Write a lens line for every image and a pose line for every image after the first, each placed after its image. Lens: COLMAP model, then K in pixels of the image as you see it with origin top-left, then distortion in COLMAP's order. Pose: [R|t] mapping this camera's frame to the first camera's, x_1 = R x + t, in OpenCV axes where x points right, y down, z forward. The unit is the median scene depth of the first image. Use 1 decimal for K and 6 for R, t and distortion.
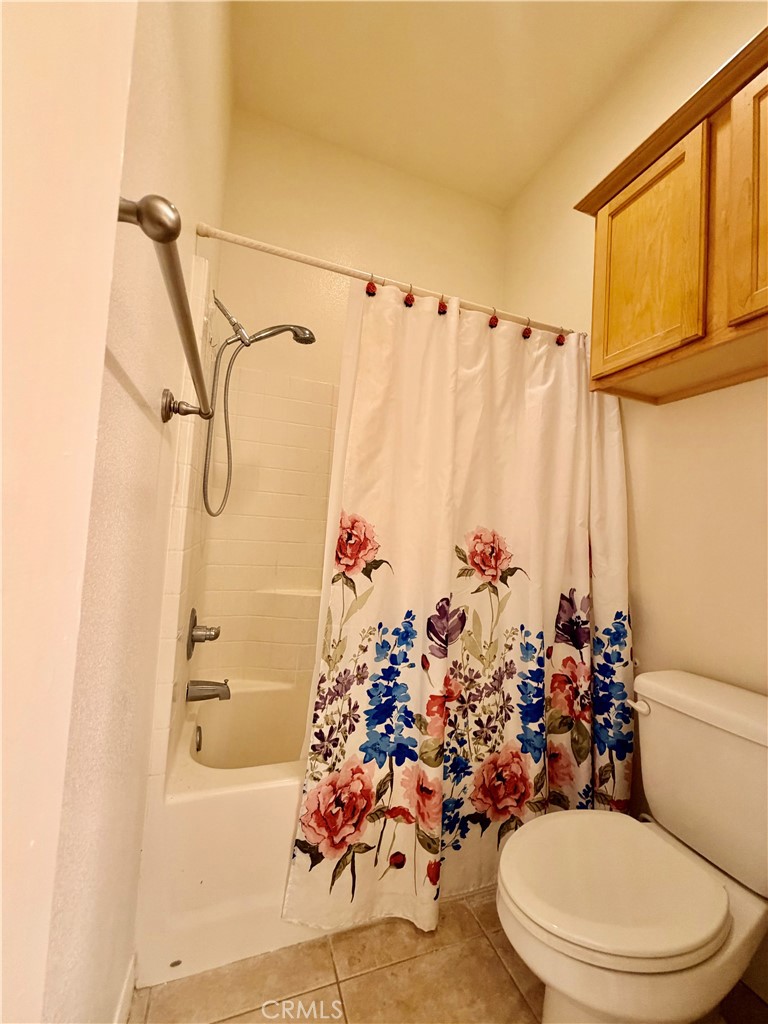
lens RADIAL K [[411.5, 0, 383.3], [0, 411.5, 510.3], [0, 0, 1]] dist [0.000141, 0.000009]
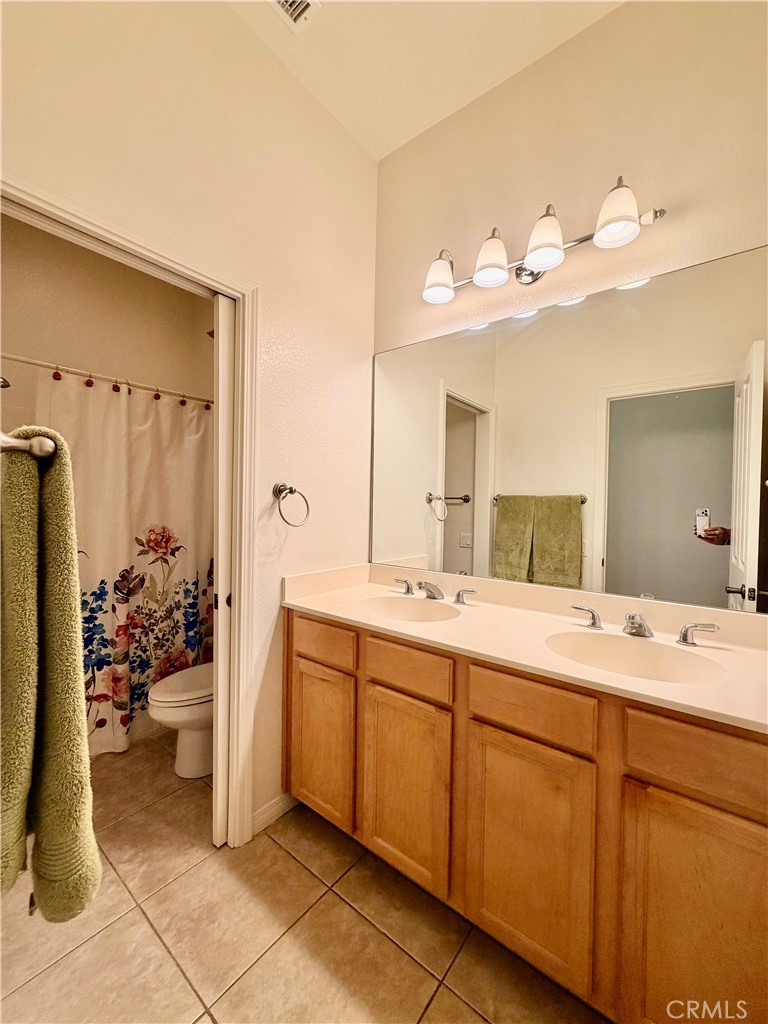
lens RADIAL K [[411.5, 0, 385.5], [0, 411.5, 509.4], [0, 0, 1]] dist [0.000141, 0.000009]
pose [[0.849213, -0.051860, 0.525498, 0.168397], [0.005865, 0.996031, 0.088818, -0.166180], [-0.528018, -0.072344, 0.846146, -0.920339]]
